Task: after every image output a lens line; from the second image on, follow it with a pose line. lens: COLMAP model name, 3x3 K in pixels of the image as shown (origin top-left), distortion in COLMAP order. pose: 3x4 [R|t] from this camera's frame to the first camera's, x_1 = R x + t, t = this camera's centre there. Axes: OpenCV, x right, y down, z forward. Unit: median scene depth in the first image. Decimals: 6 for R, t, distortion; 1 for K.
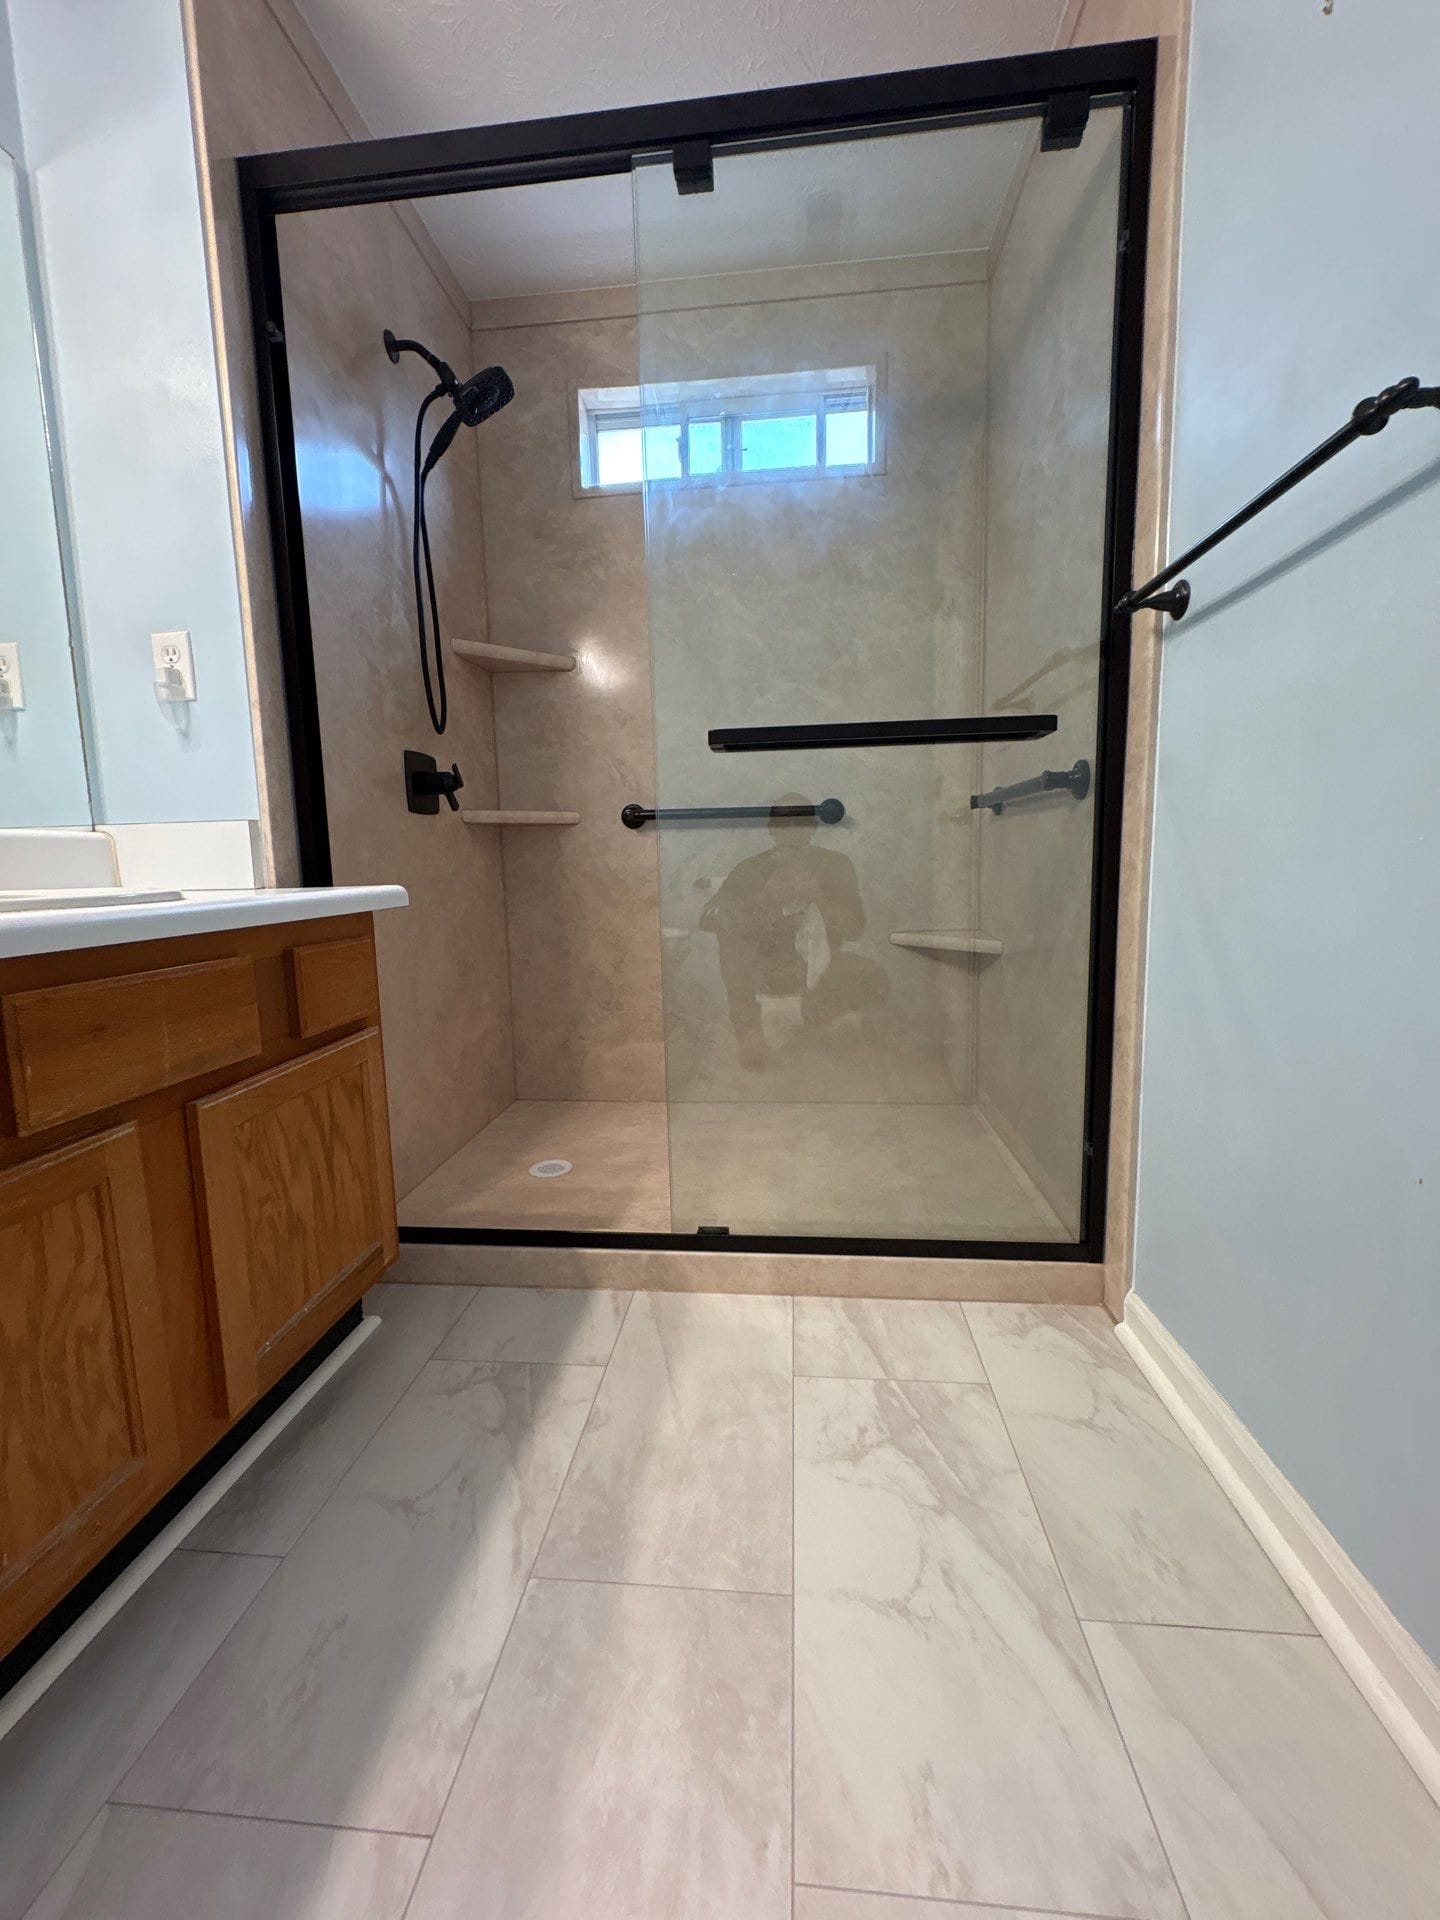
lens RADIAL K [[761.4, 0, 720.0], [0, 761.4, 960.0], [0, 0, 1]] dist [0.001671, -0.000233]
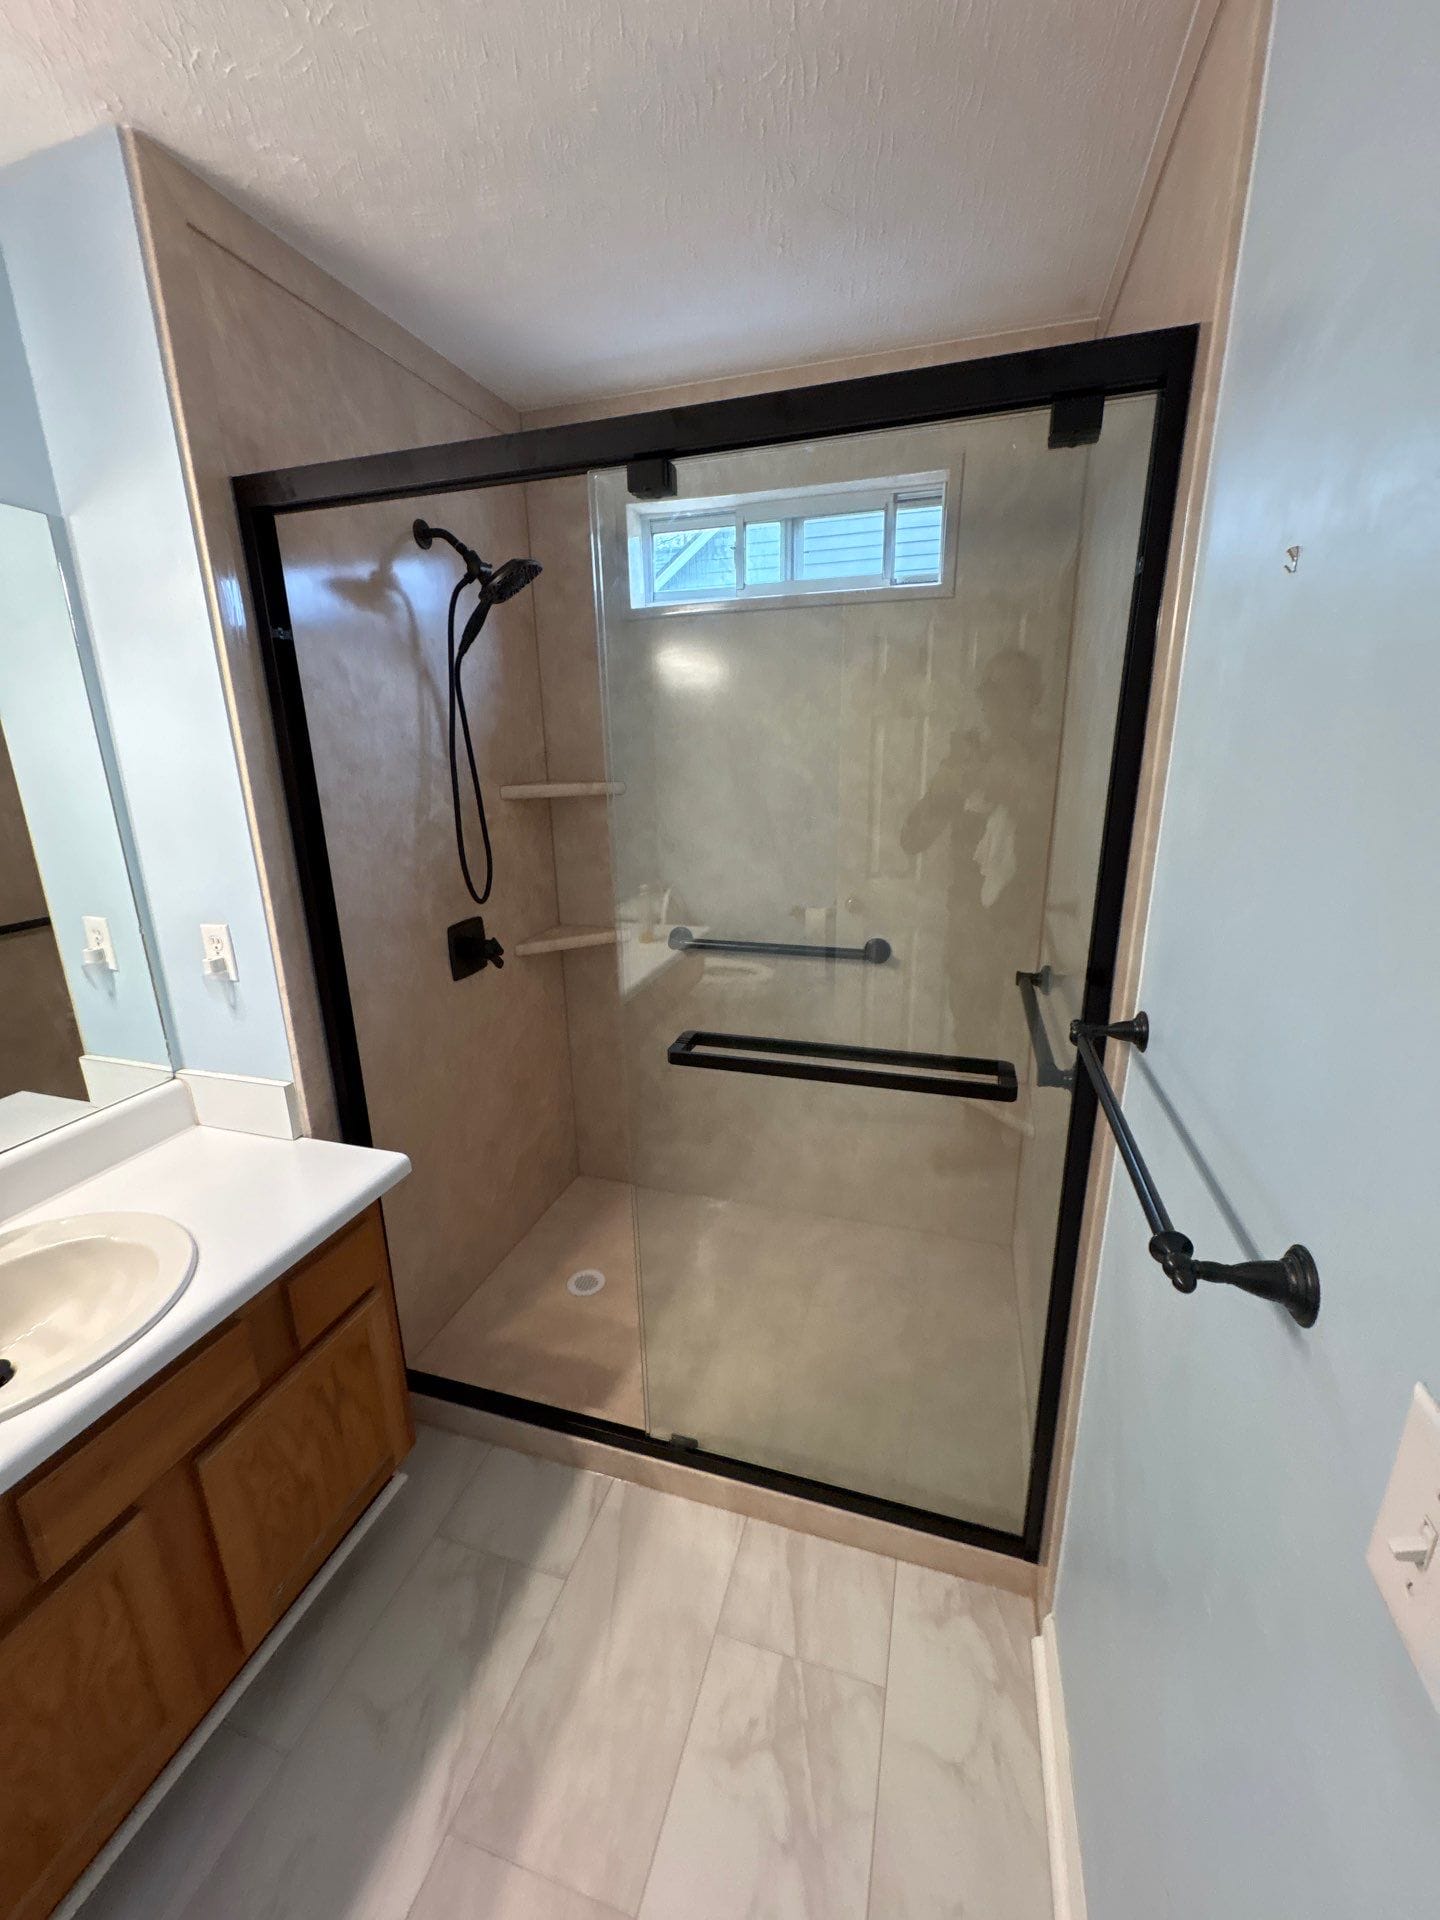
lens RADIAL K [[761.4, 0, 720.0], [0, 761.4, 960.0], [0, 0, 1]] dist [0.001671, -0.000233]
pose [[0.979483, 0.059894, -0.192419, 0.238860], [-0.029760, 0.987334, 0.155840, -0.570438], [0.199315, -0.146917, 0.968860, 0.039568]]
